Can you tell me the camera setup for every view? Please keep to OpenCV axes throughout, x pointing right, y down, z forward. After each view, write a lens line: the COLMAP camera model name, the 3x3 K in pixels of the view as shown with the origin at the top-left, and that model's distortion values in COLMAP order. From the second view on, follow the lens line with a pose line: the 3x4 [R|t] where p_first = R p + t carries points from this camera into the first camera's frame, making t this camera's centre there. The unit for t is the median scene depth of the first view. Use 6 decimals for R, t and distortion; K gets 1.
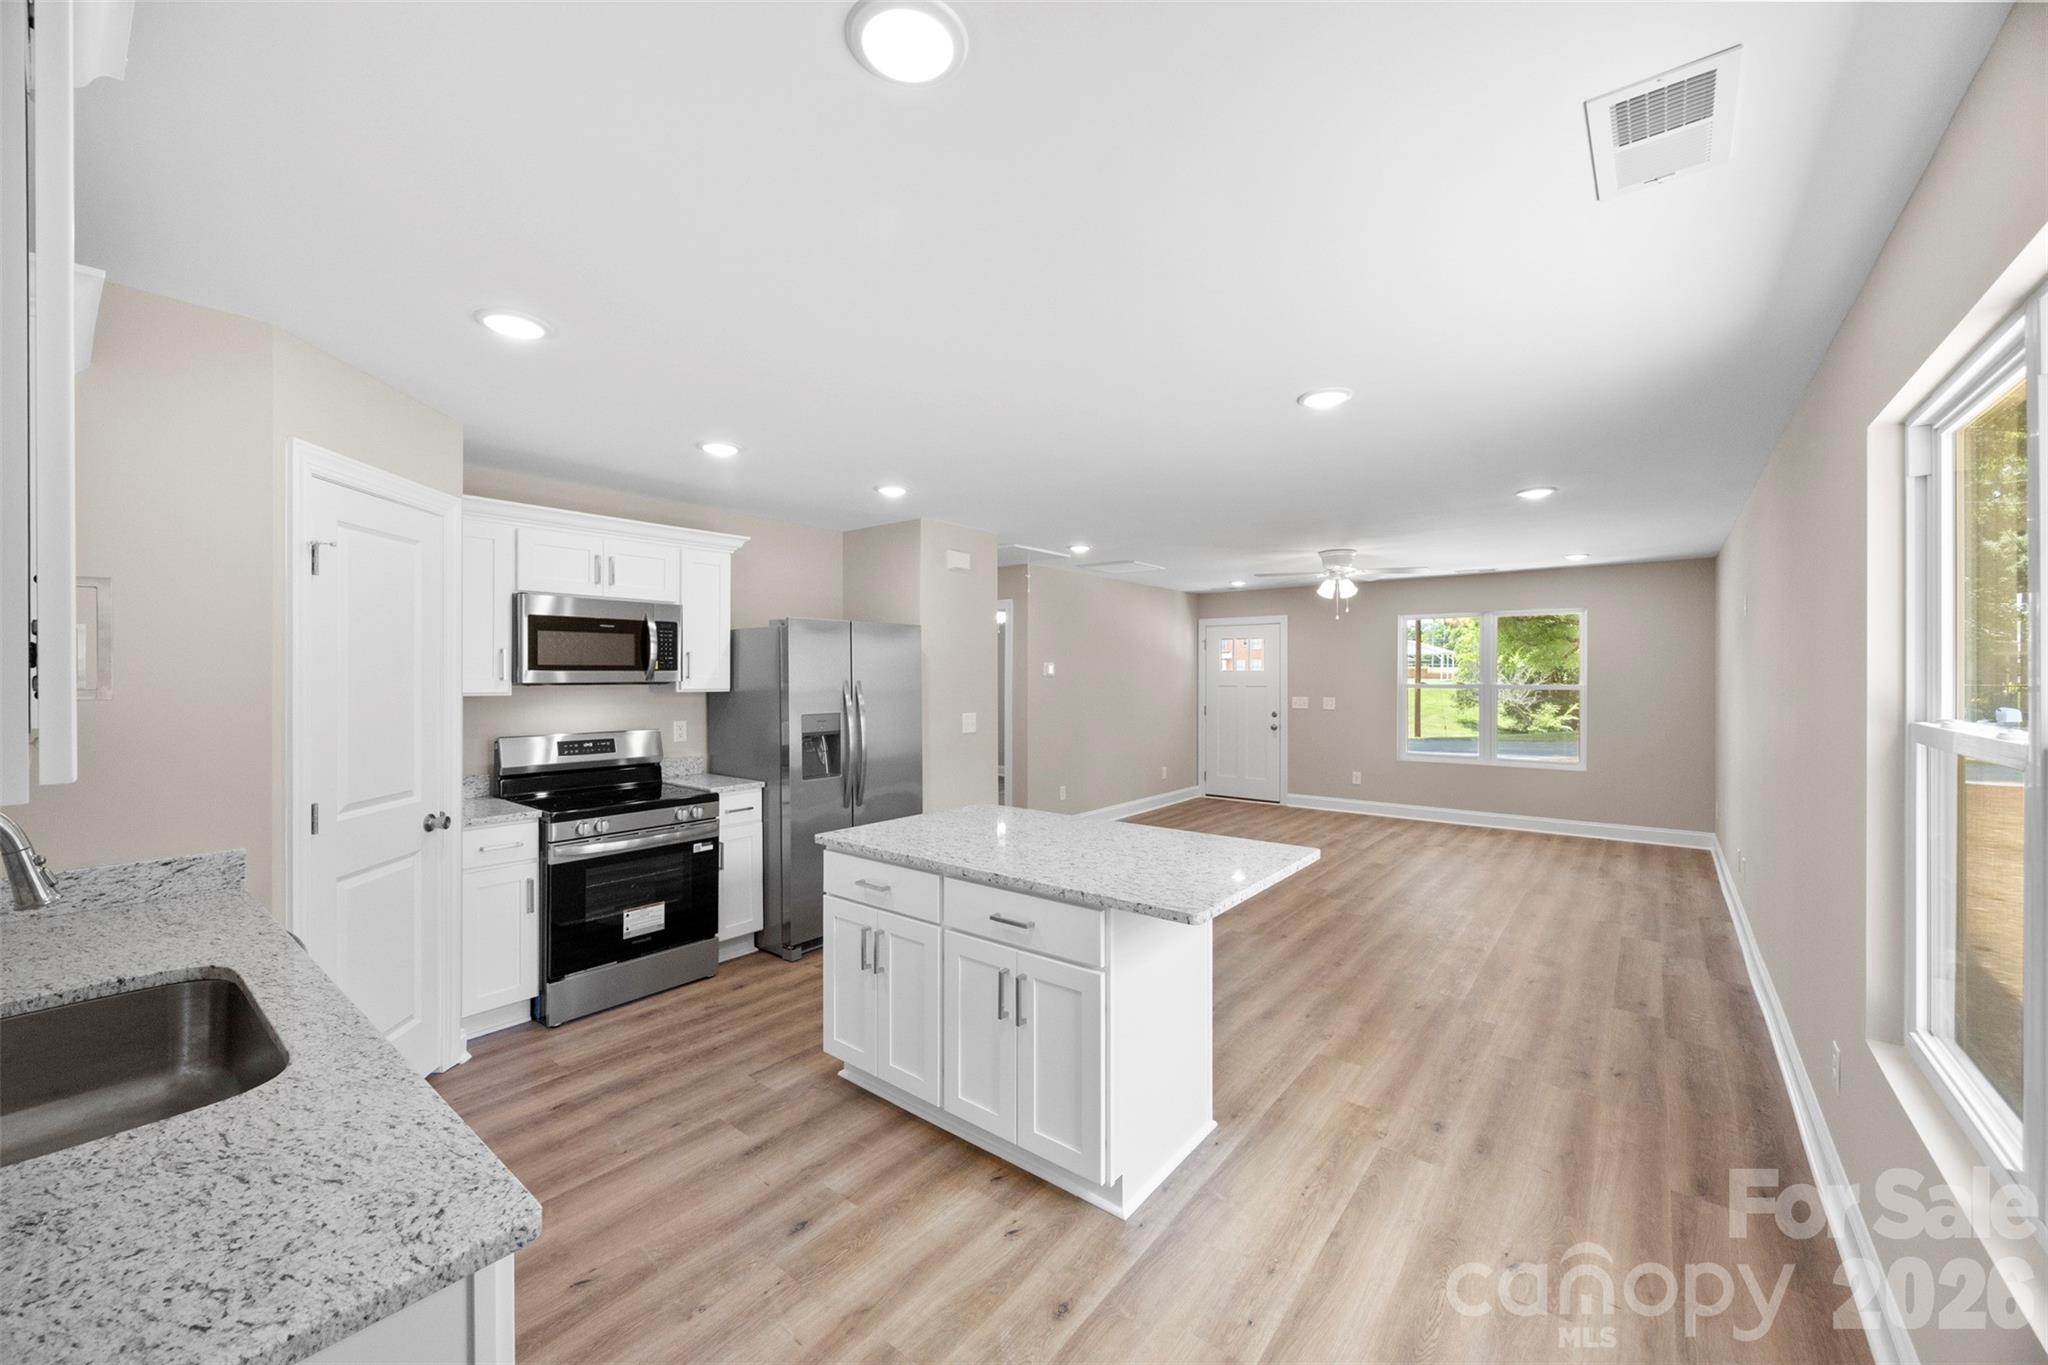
lens RADIAL K [[786.5, 0, 1028.8], [0, 786.5, 675.8], [0, 0, 1]] dist [-0.001978, -0.000231]
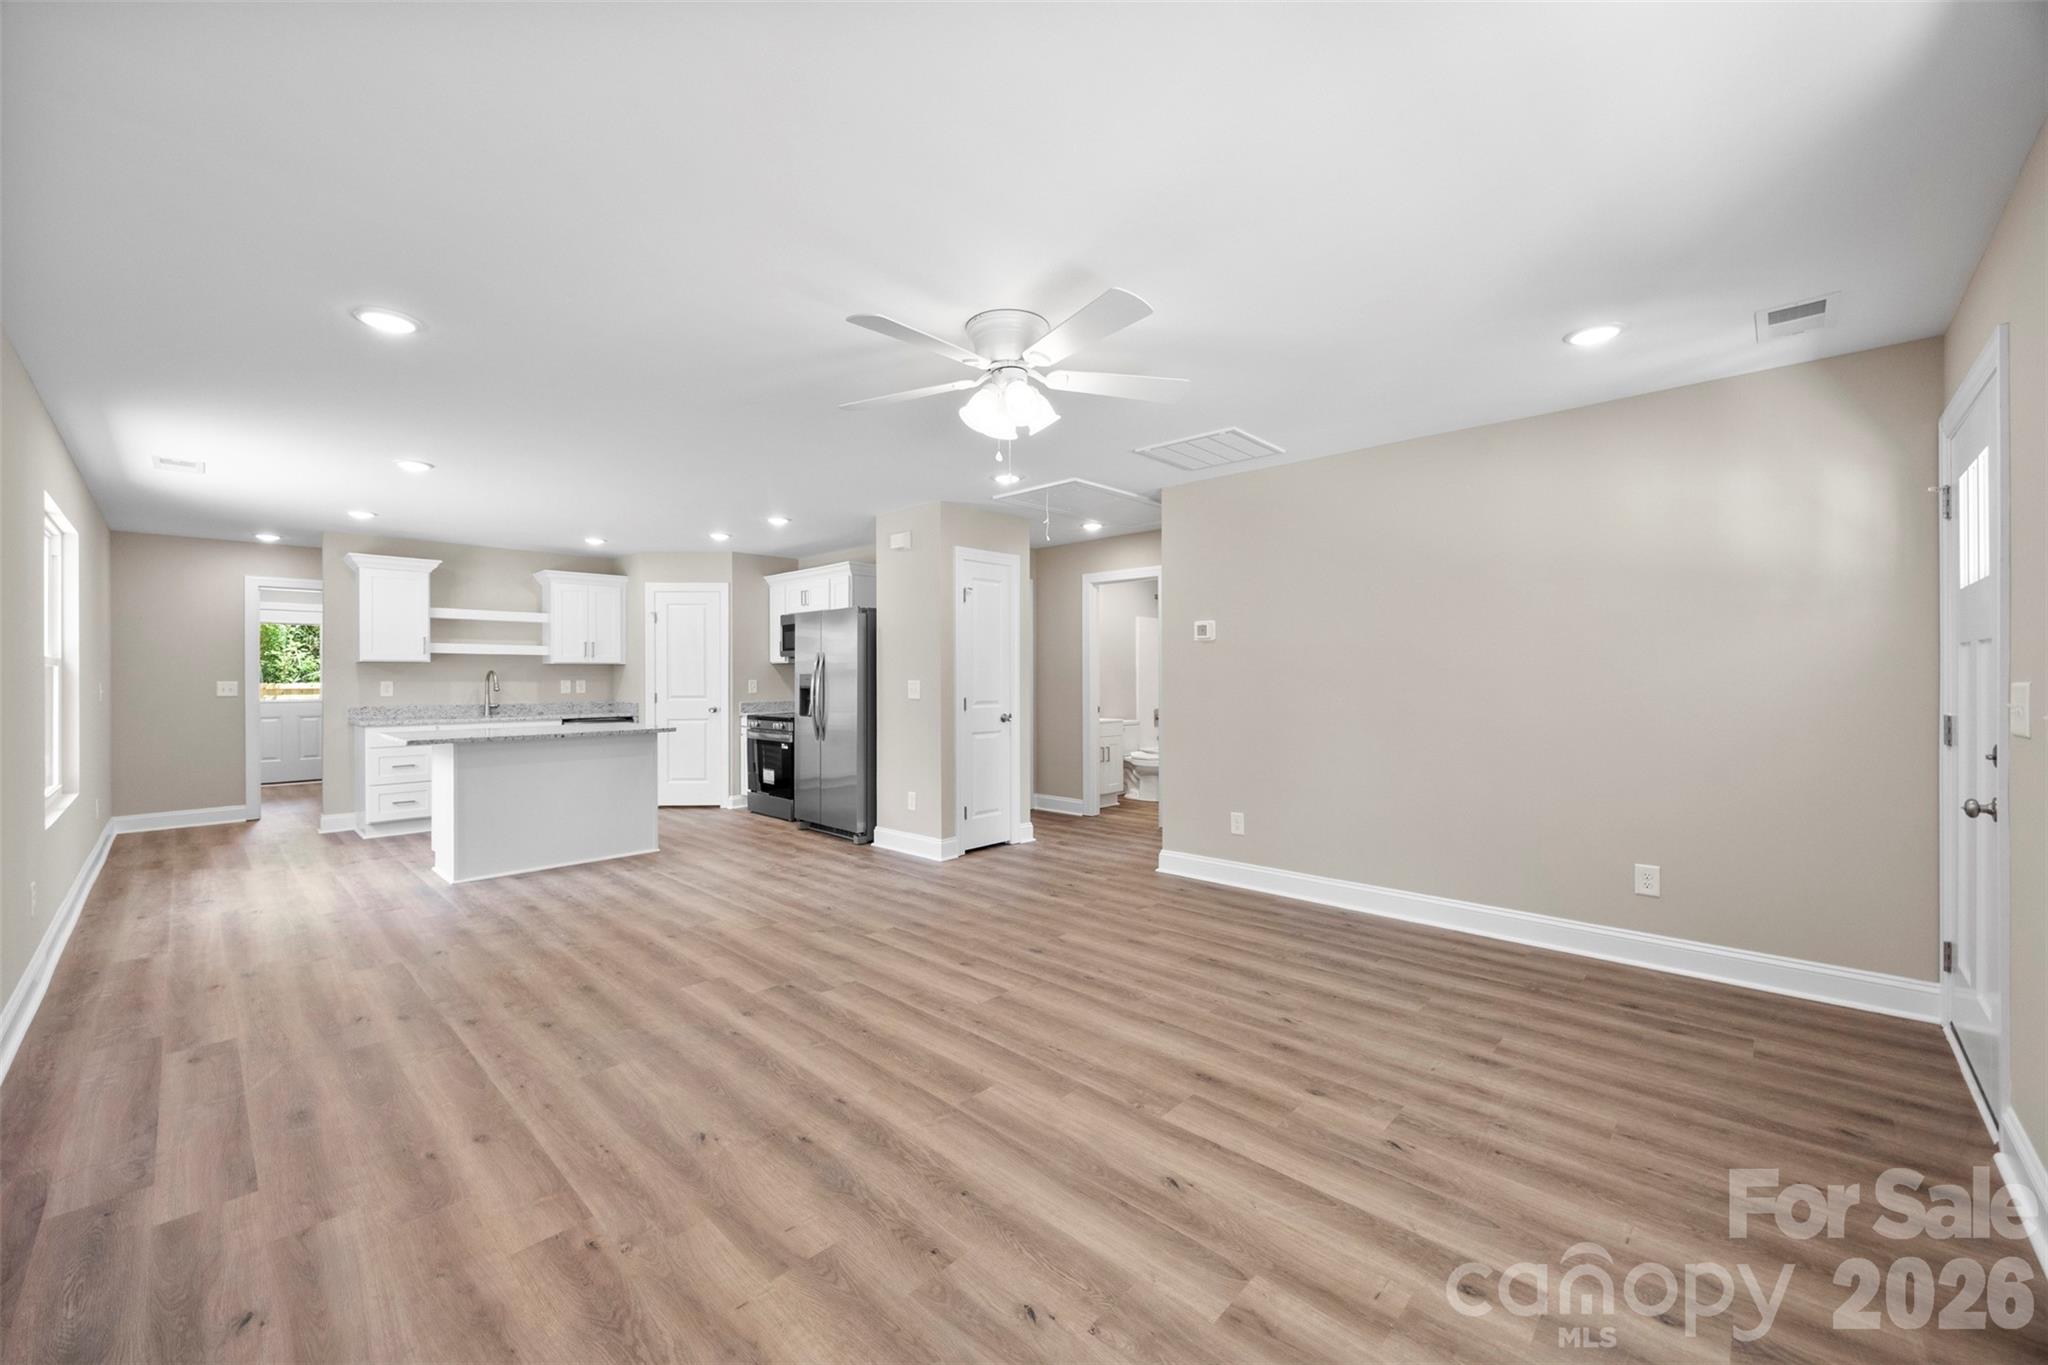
lens RADIAL K [[797.3, 0, 1032.8], [0, 797.3, 681.7], [0, 0, 1]] dist [-0.003459, -0.000253]
pose [[-0.085542, 0.008022, -0.996302, 0.976461], [0.002396, 0.999966, 0.007846, 0.040902], [0.996332, -0.001716, -0.085558, 1.242094]]
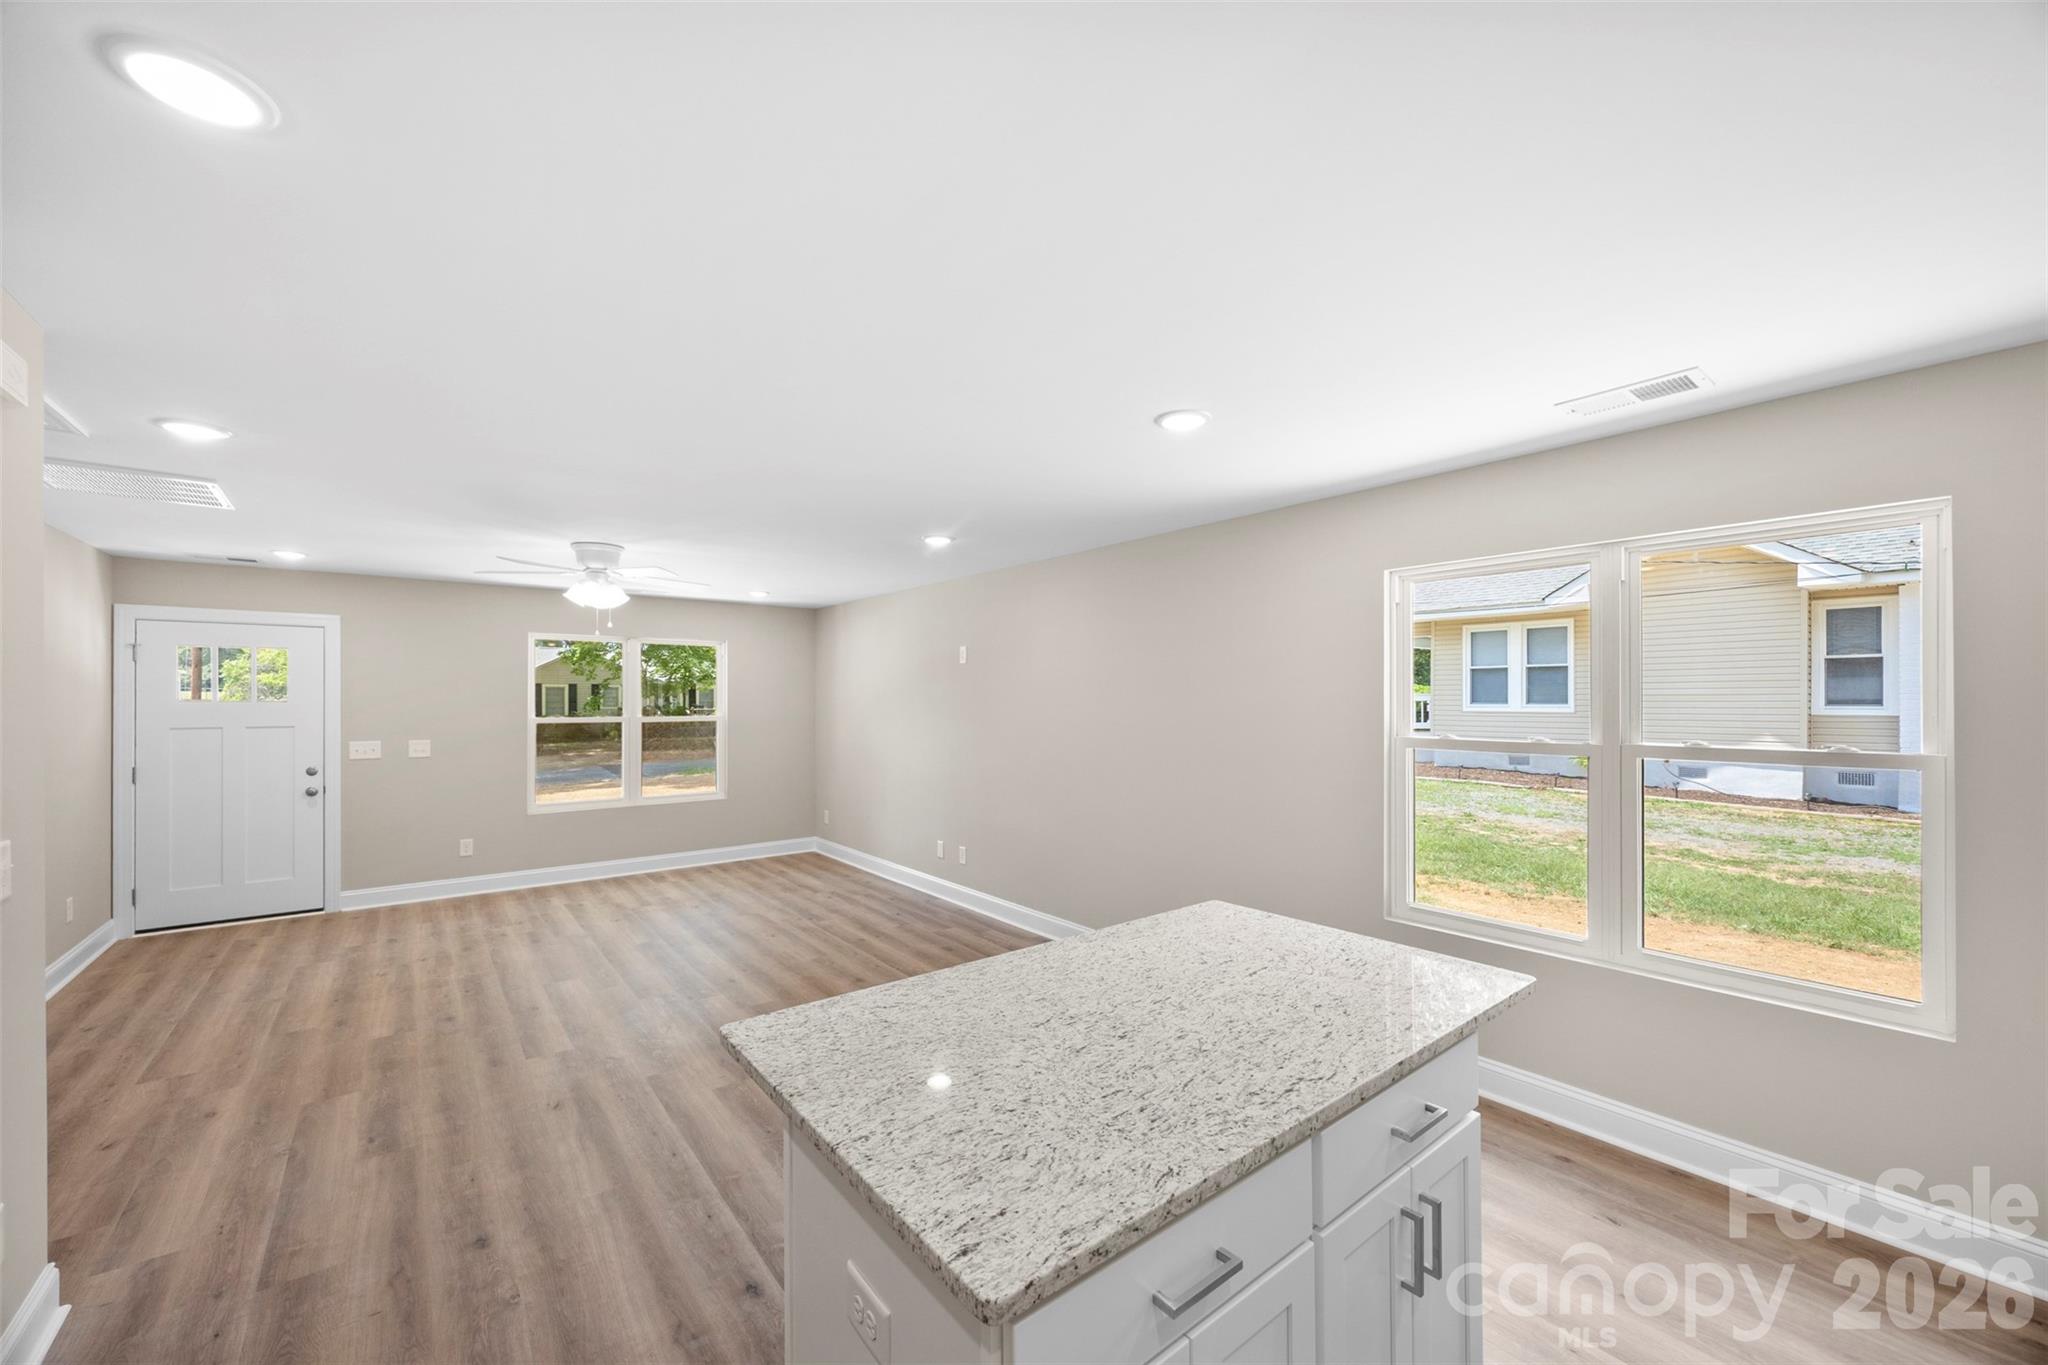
lens RADIAL K [[785.3, 0, 1048.1], [0, 785.3, 702.1], [0, 0, 1]] dist [-0.007131, 0.000375]
pose [[0.209547, -0.002800, 0.977794, -0.296043], [0.002265, 0.999995, 0.002378, -0.010815], [-0.977796, 0.001717, 0.209553, 0.498437]]
